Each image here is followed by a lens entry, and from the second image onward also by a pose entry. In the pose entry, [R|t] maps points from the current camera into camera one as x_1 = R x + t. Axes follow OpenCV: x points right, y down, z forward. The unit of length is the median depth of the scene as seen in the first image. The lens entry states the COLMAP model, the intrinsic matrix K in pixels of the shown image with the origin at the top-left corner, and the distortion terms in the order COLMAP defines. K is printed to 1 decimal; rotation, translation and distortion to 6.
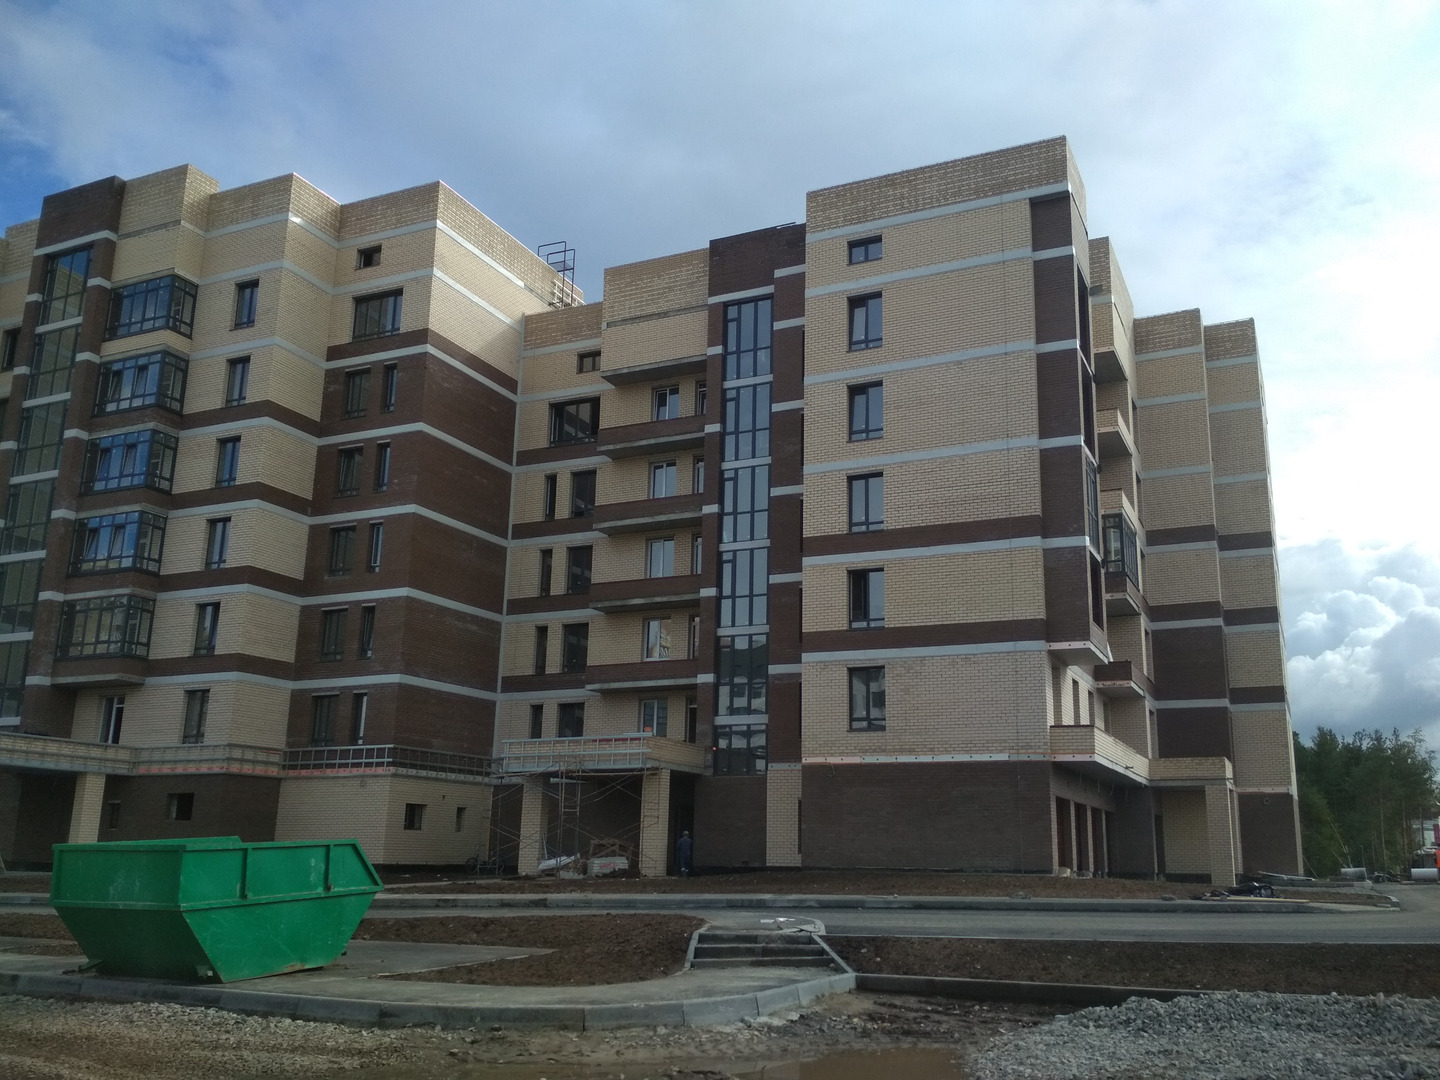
lens RADIAL K [[1303.0, 0, 753.4], [0, 1303.0, 529.4], [0, 0, 1]] dist [0.142582, -0.284130]
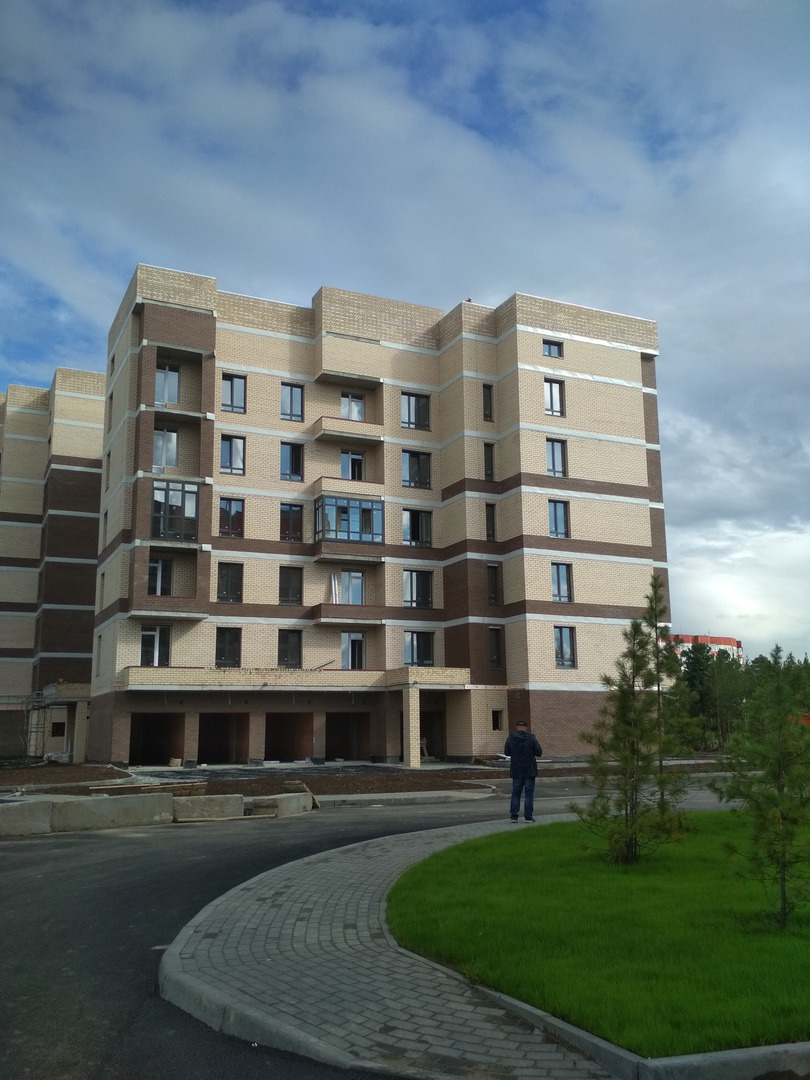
lens RADIAL K [[977.3, 0, 408.8], [0, 977.3, 552.1], [0, 0, 1]] dist [0.142582, -0.284130]
pose [[0.766492, -0.136991, -0.627474, 0.963586], [0.179354, 0.983775, 0.004311, 0.056870], [0.616703, -0.115844, 0.778625, 0.255523]]
